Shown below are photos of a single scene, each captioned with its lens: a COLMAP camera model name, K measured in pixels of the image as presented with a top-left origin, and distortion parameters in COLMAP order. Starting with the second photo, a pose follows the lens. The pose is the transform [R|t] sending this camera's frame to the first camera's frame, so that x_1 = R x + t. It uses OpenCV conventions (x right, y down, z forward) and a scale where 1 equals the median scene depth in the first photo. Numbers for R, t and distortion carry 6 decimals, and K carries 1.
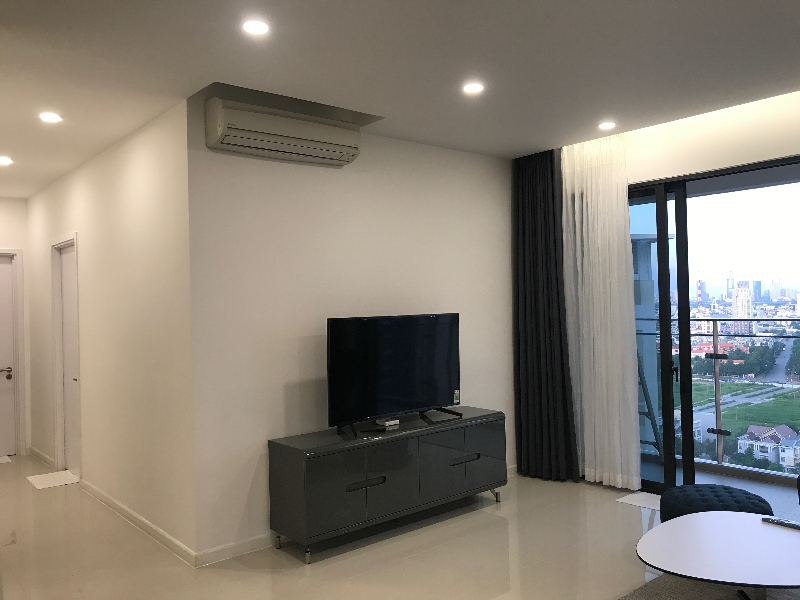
lens RADIAL K [[658.5, 0, 400.0], [0, 658.5, 300.0], [0, 0, 1]] dist [0.052718, -0.063332]
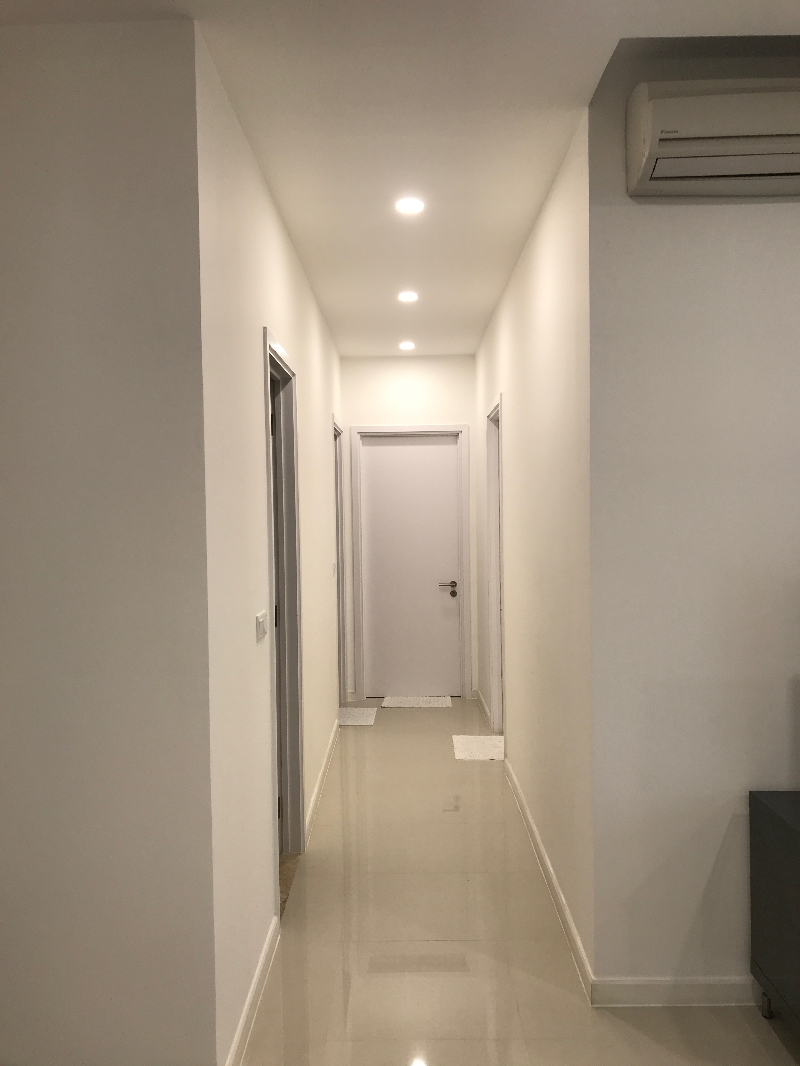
lens RADIAL K [[882.9, 0, 400.0], [0, 882.9, 533.0], [0, 0, 1]] dist [-0.002894, 0.001698]
pose [[0.770531, 0.035690, -0.636402, 0.006842], [-0.003876, 0.998675, 0.051315, -0.007440], [0.637390, -0.037073, 0.769649, 0.275367]]
